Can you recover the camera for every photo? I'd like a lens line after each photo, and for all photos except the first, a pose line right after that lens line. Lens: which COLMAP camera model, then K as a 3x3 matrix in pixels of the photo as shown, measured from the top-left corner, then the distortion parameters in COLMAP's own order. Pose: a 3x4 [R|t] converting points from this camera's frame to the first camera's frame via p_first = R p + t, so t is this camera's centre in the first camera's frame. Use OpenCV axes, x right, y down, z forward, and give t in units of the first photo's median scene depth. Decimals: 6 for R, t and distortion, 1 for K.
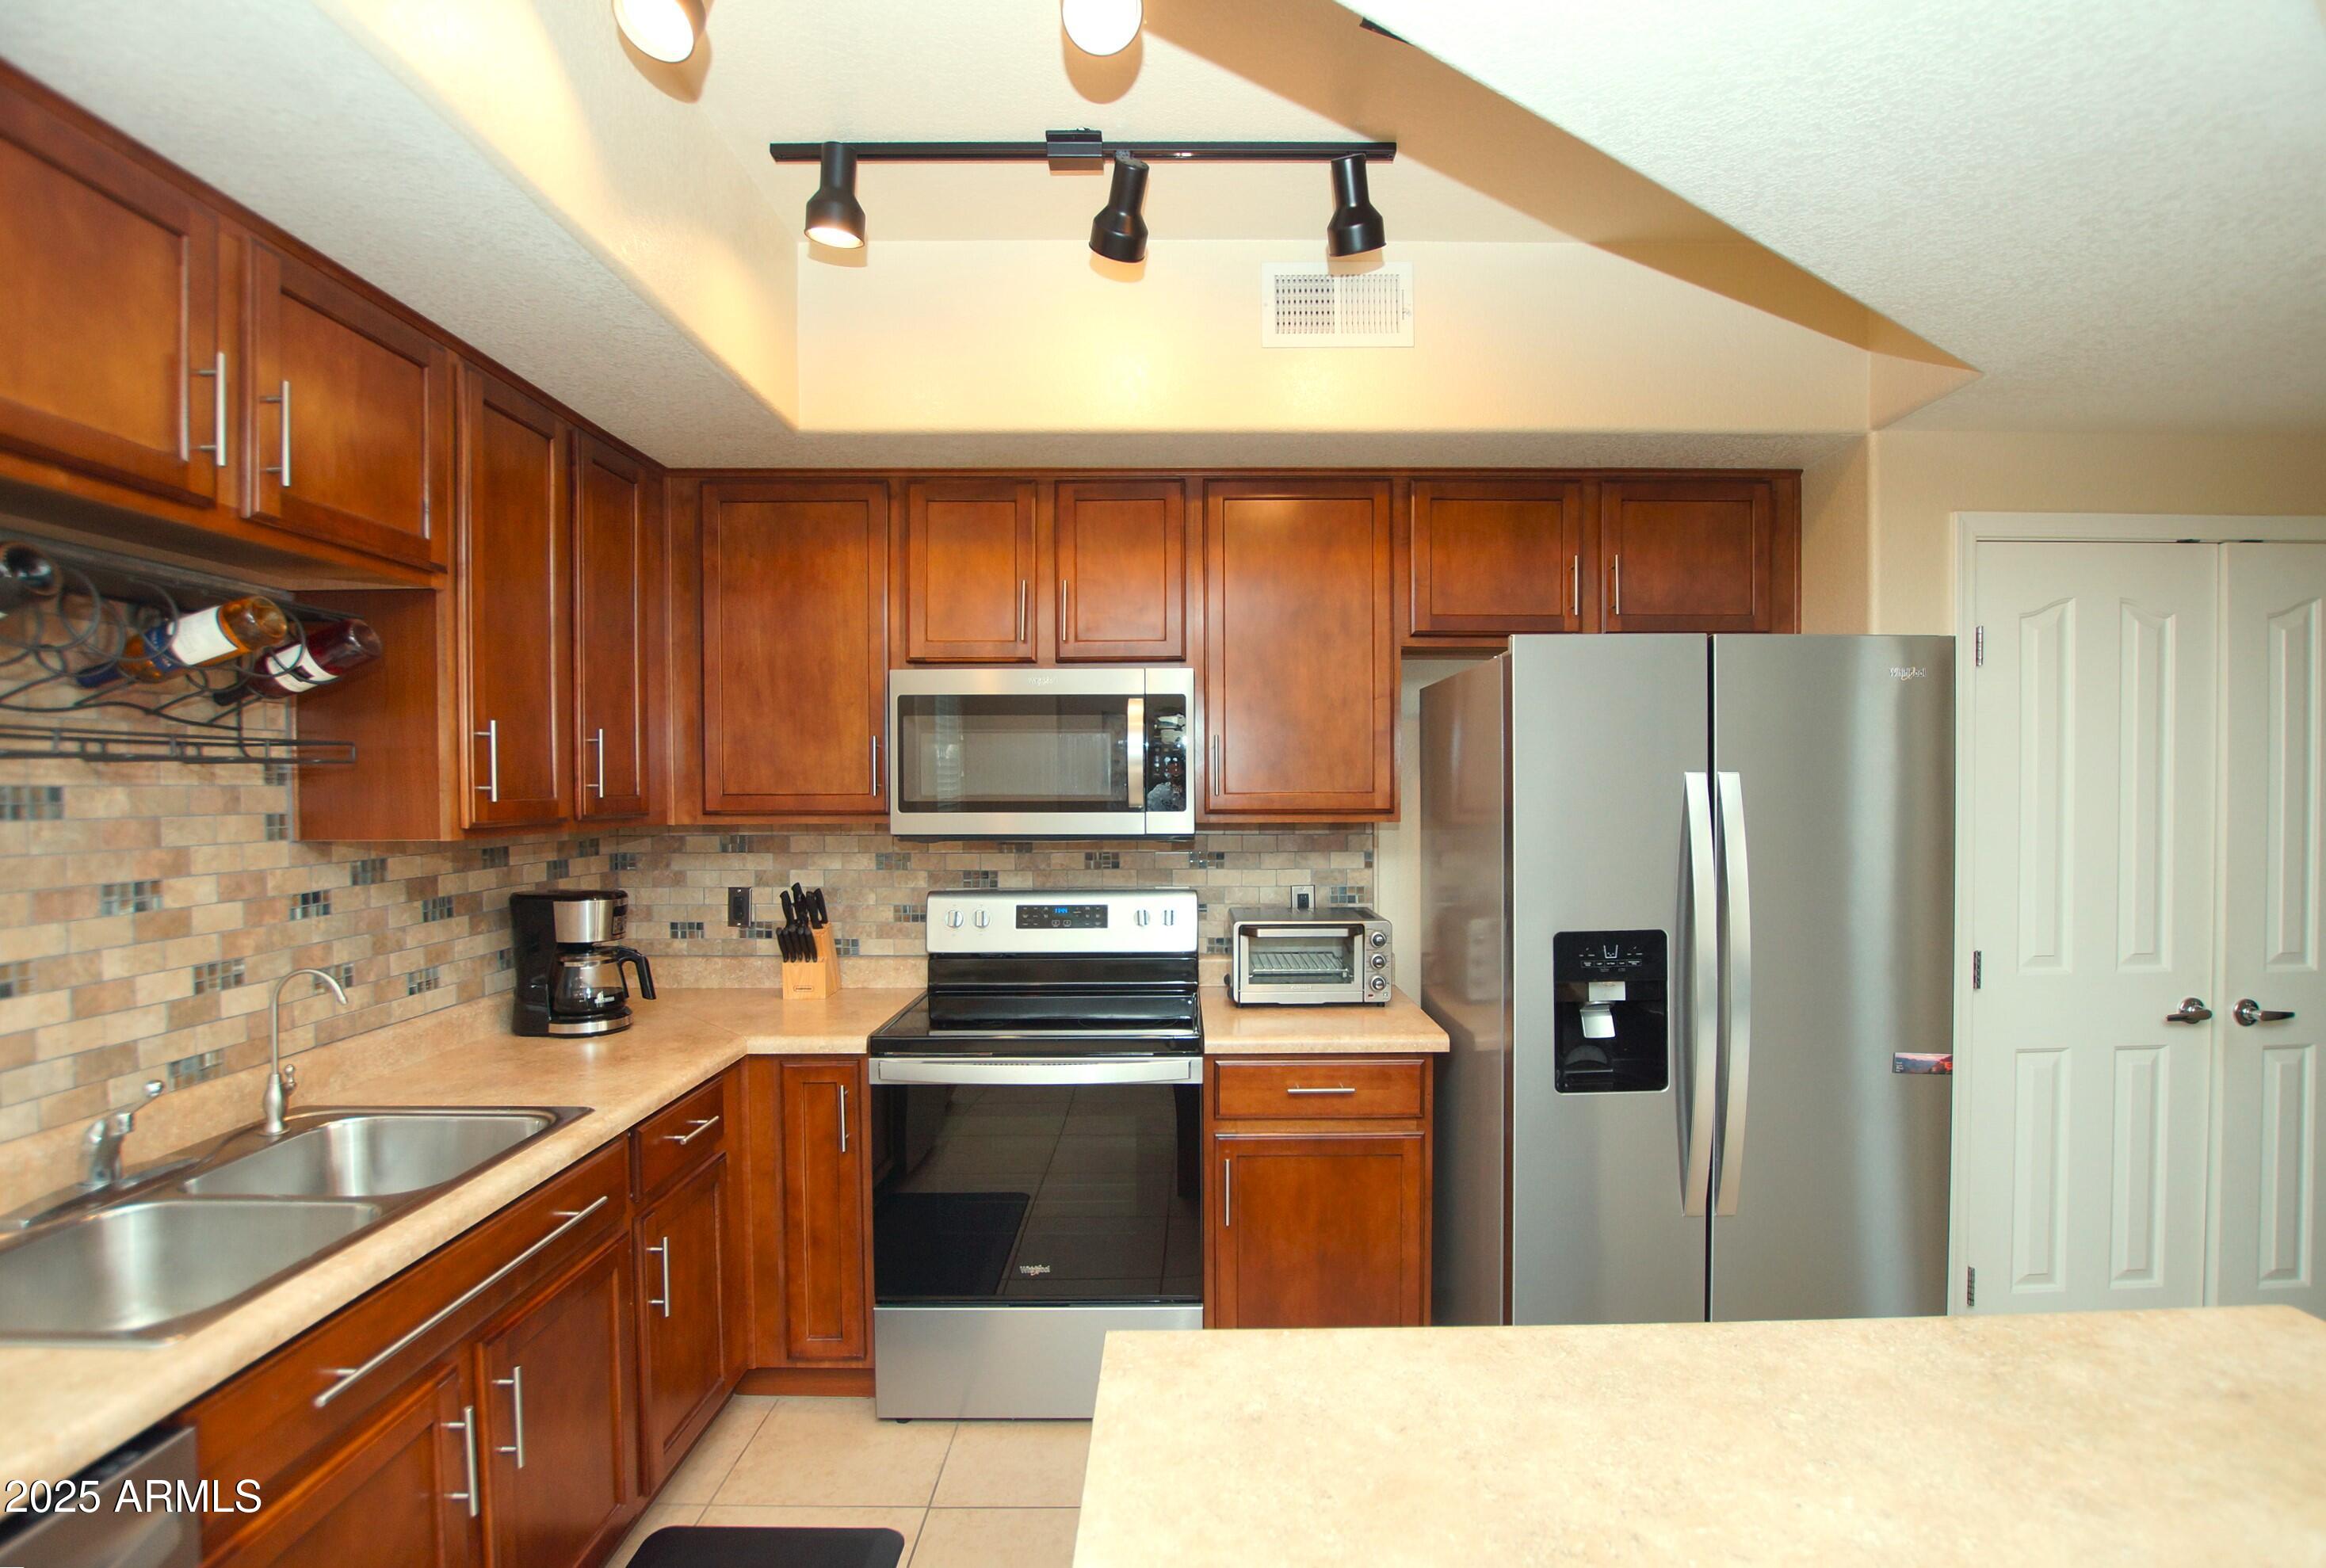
lens RADIAL K [[1098.7, 0, 1168.2], [0, 1098.7, 802.7], [0, 0, 1]] dist [-0.031806, 0.000494]
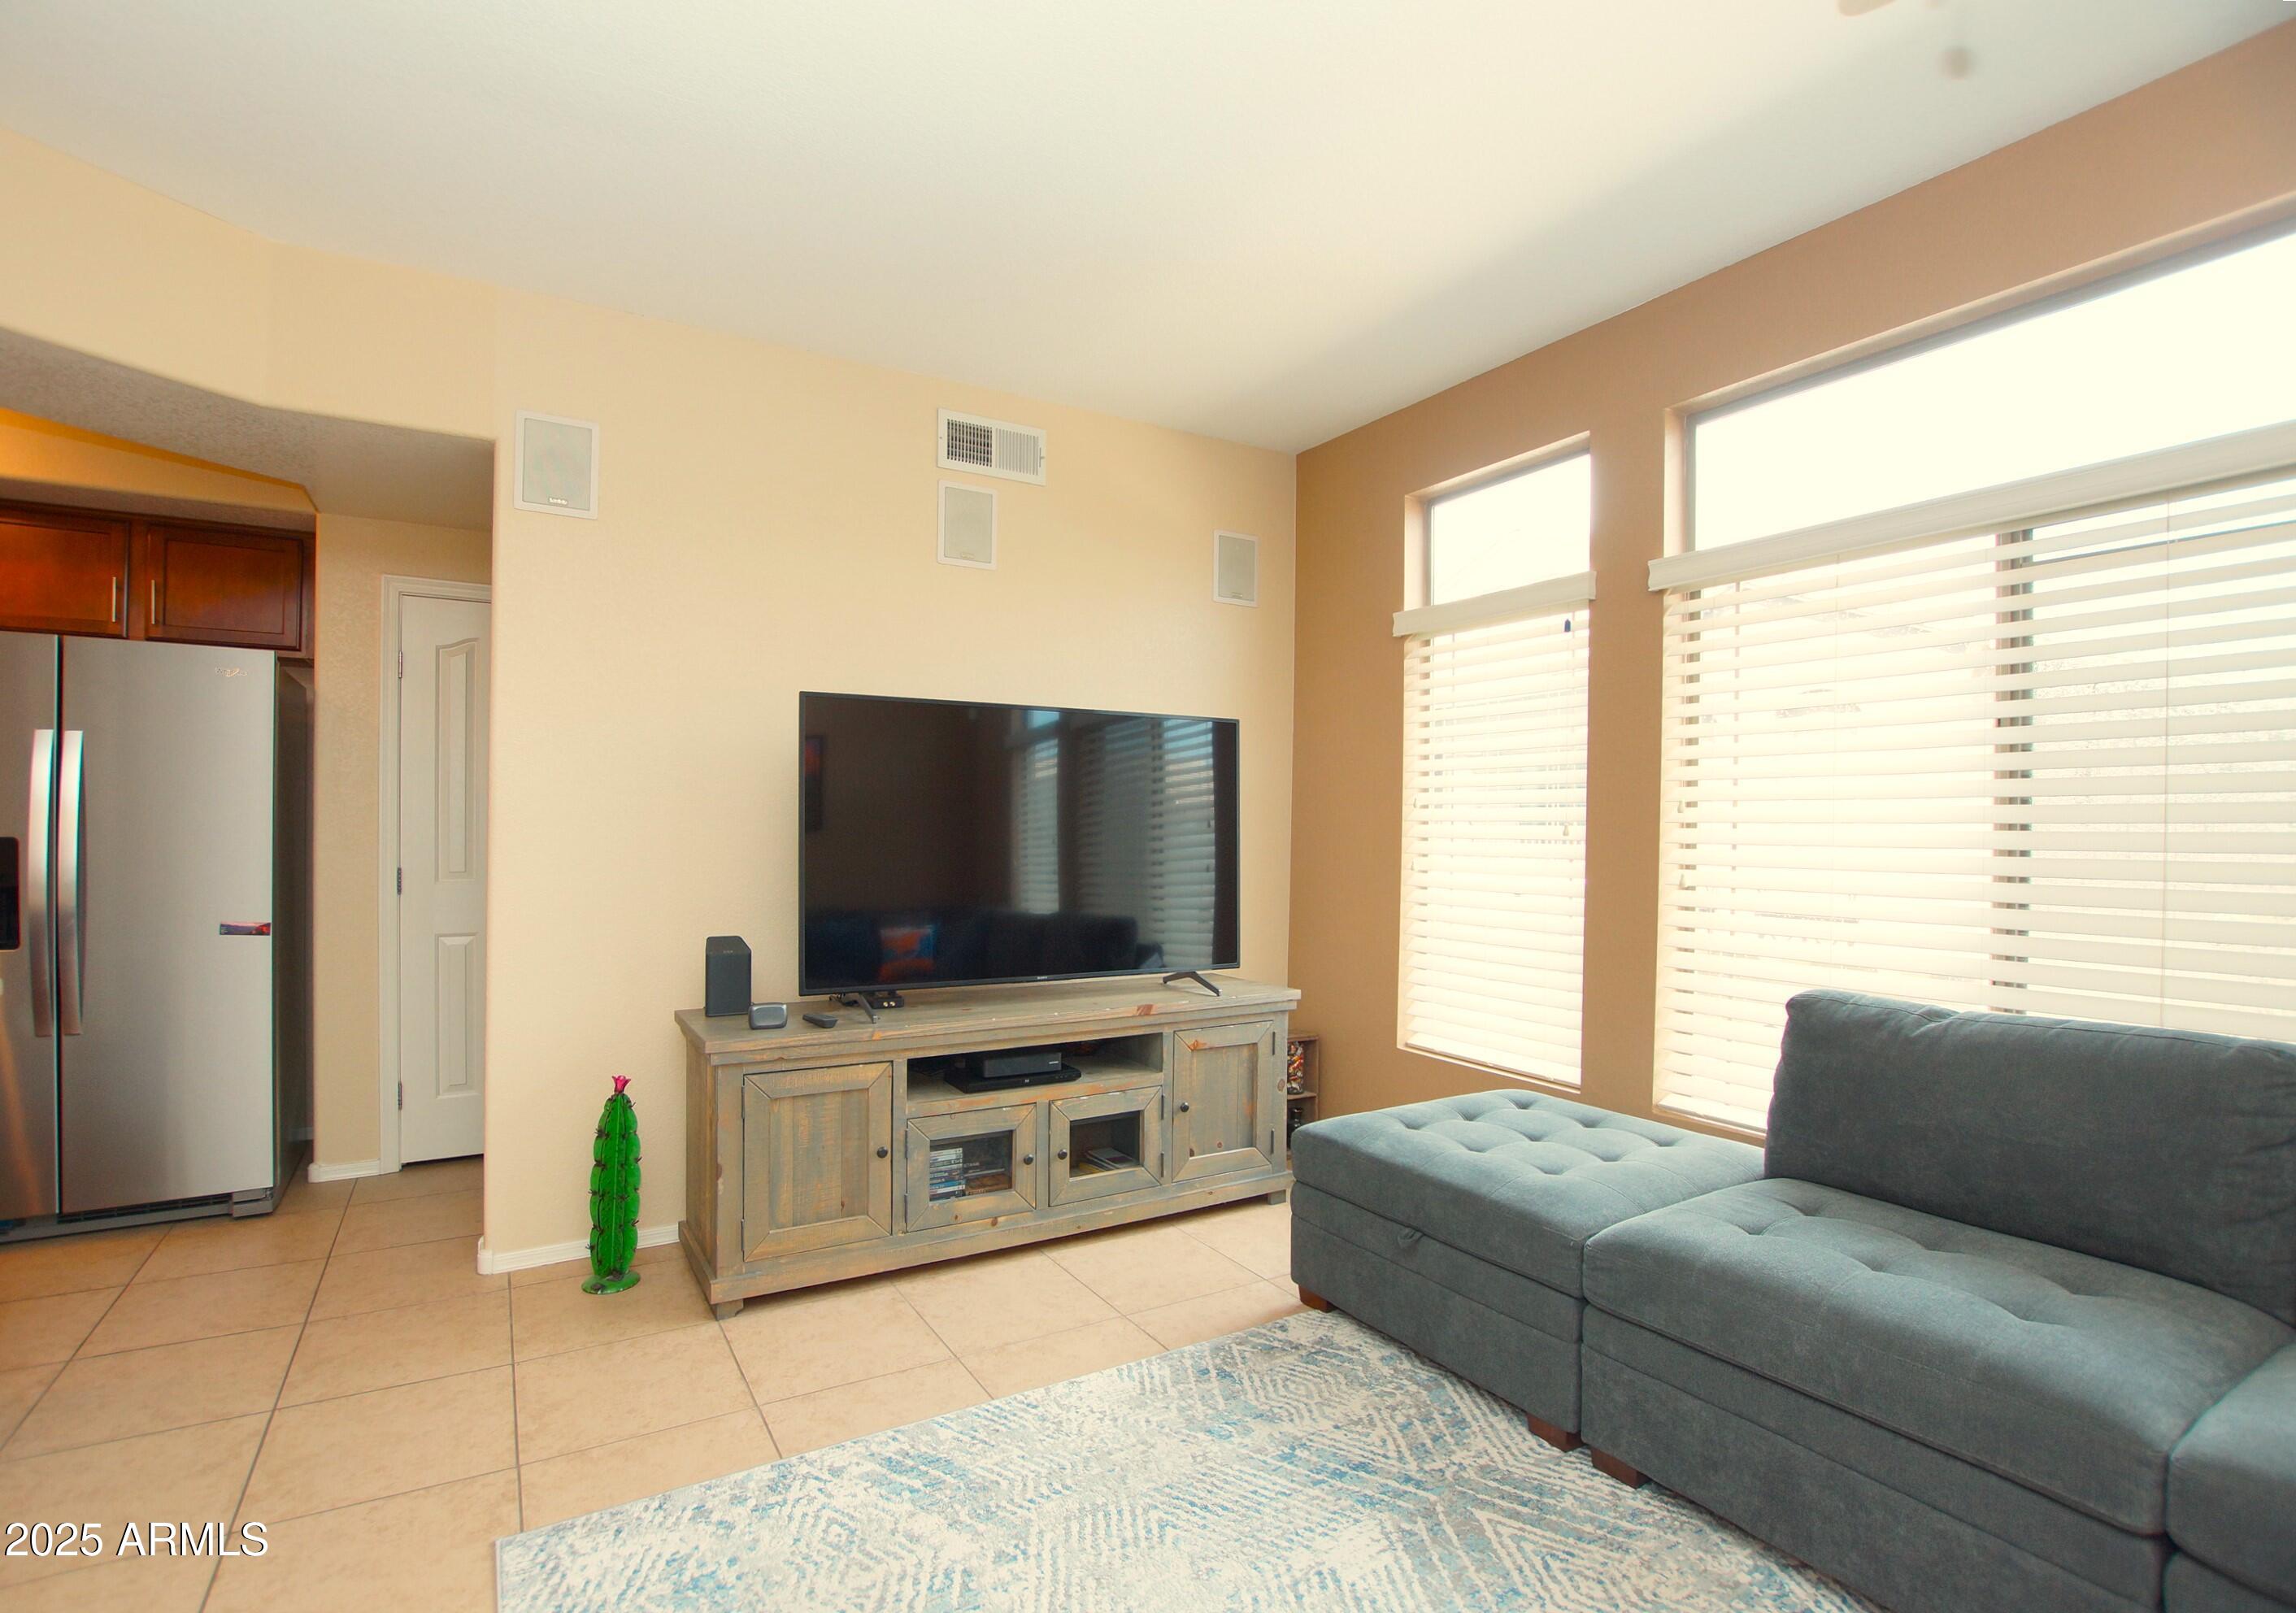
lens RADIAL K [[1083.3, 0, 1088.9], [0, 1083.3, 838.2], [0, 0, 1]] dist [-0.019202, -0.000680]
pose [[0.867054, 0.008861, 0.498136, 0.857236], [-0.006028, 0.999955, -0.007296, 0.095543], [-0.498178, 0.003323, 0.867068, -0.755875]]
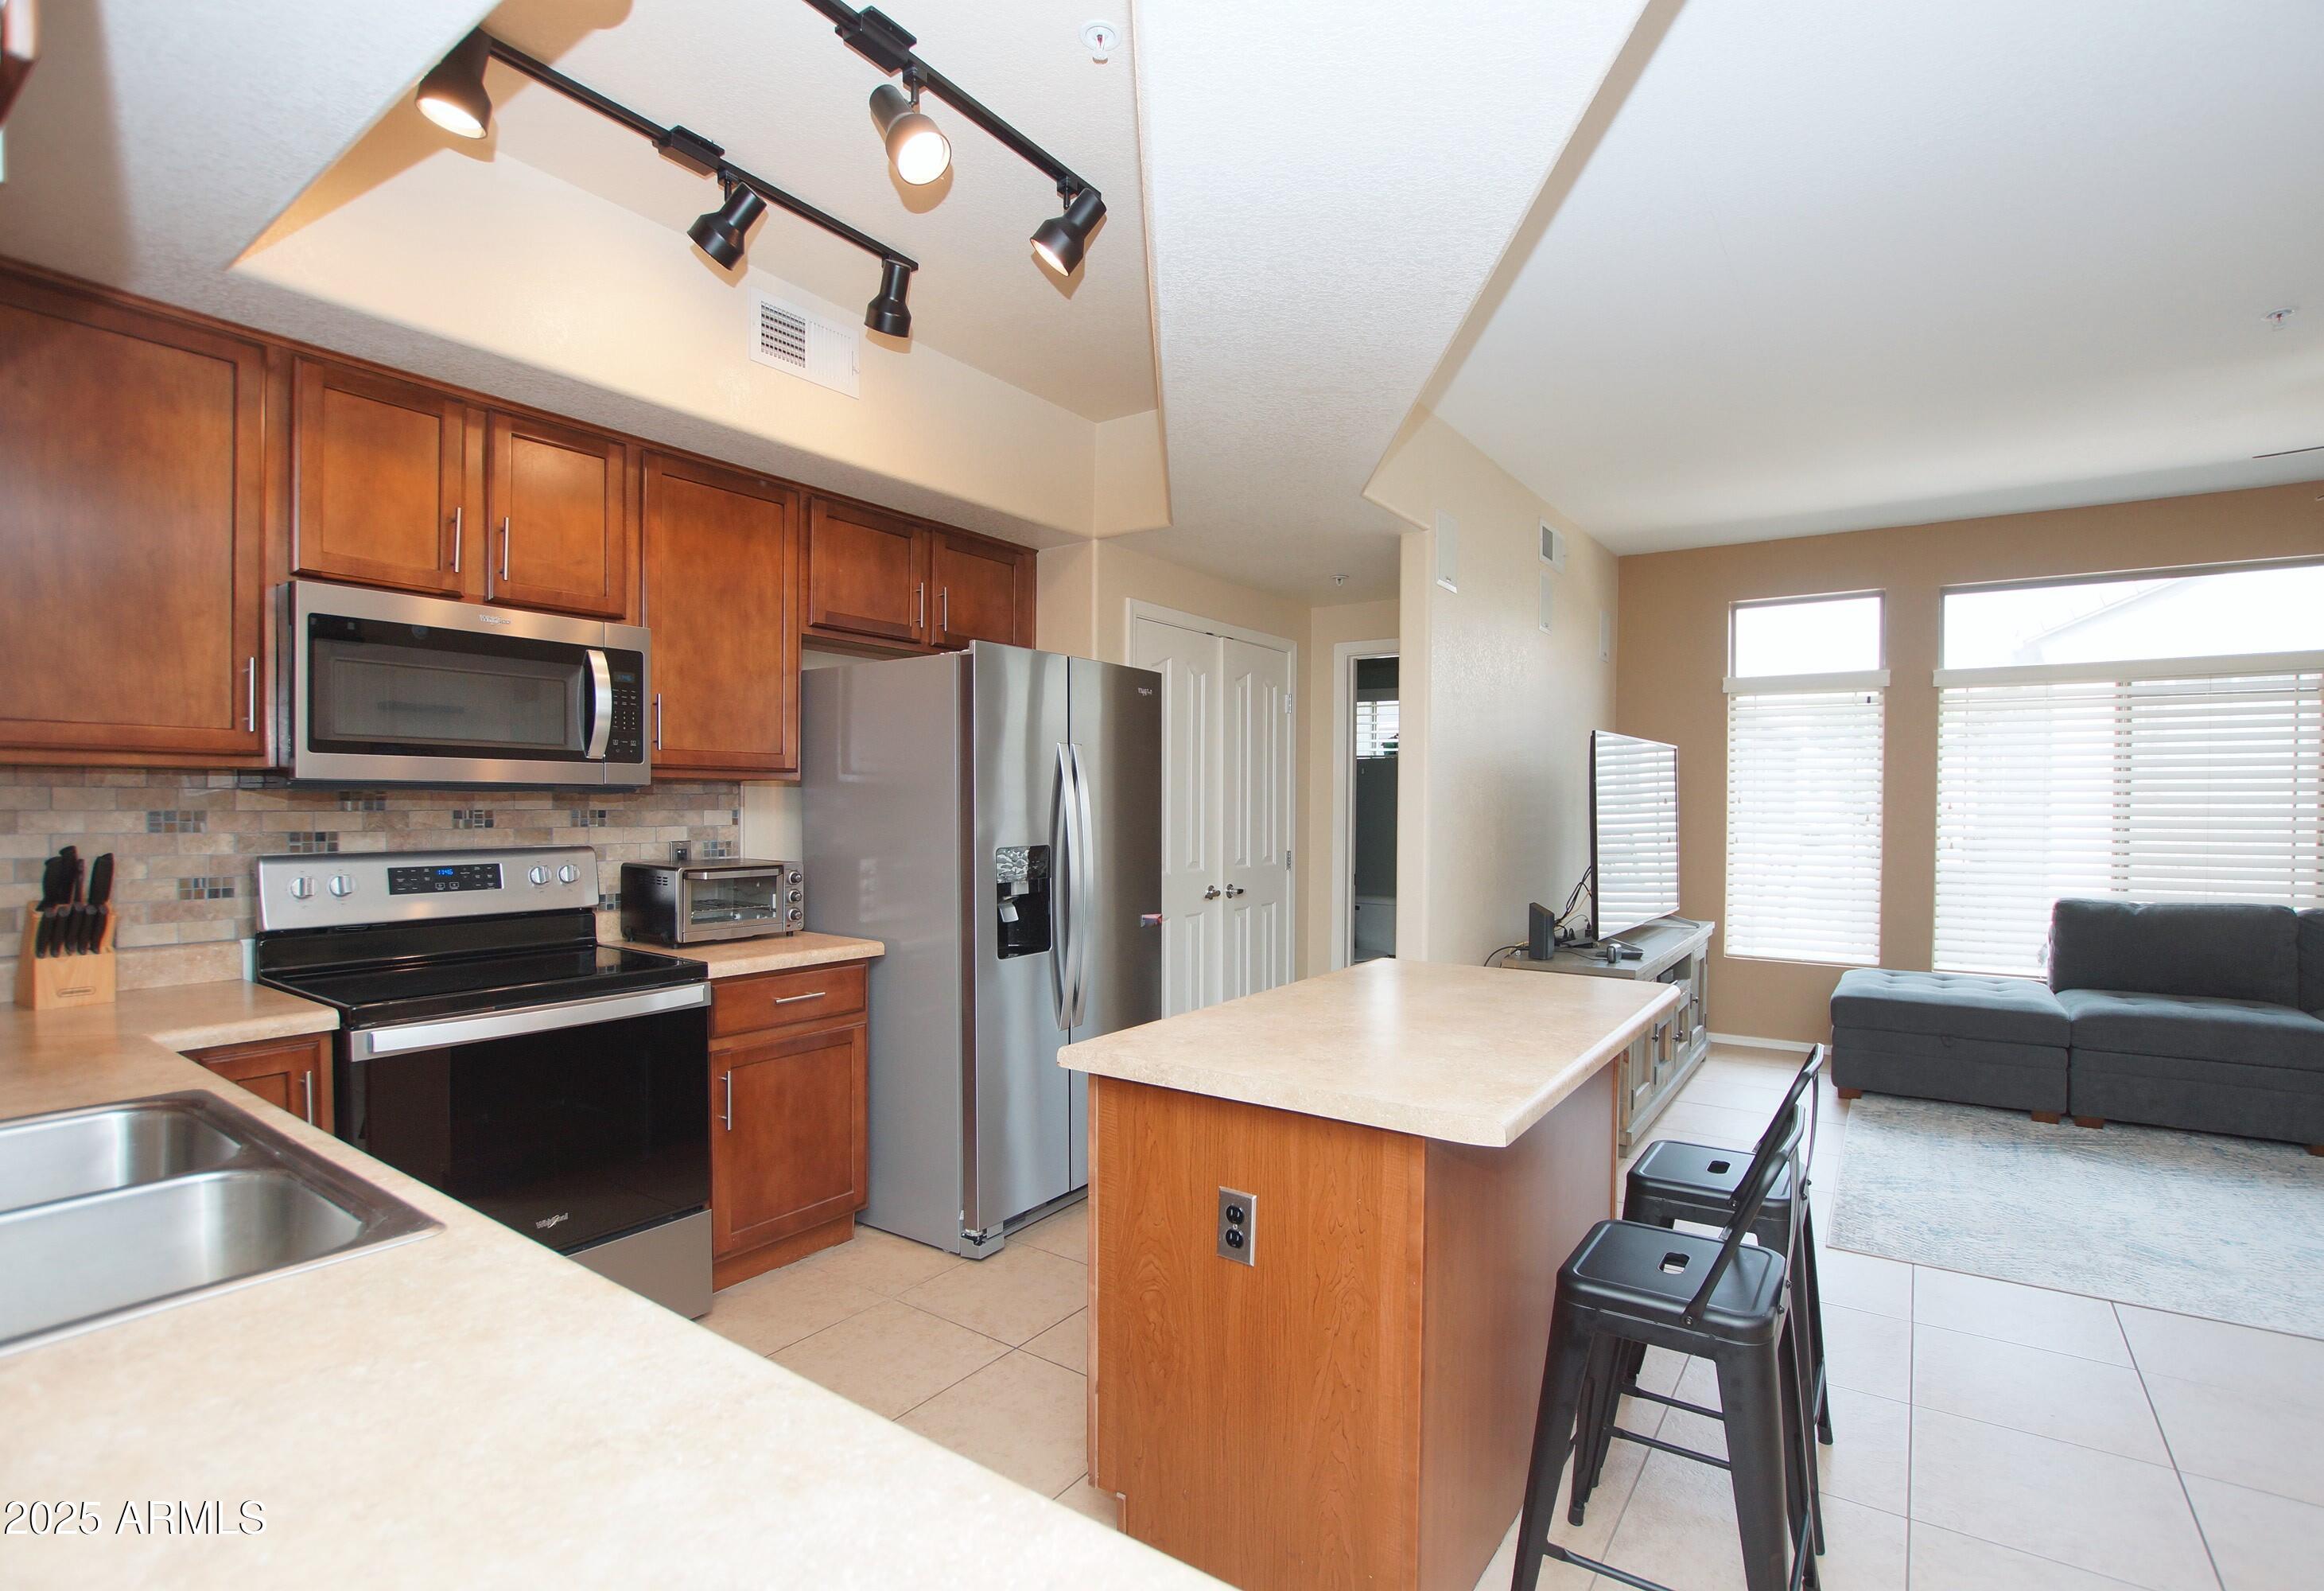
lens RADIAL K [[1070.9, 0, 1269.0], [0, 1070.9, 807.7], [0, 0, 1]] dist [-0.014788, 0.000037]
pose [[0.530237, -0.000373, 0.847850, -0.523435], [0.003179, 0.999994, -0.001548, 0.052615], [-0.847844, 0.003516, 0.530234, -0.049314]]
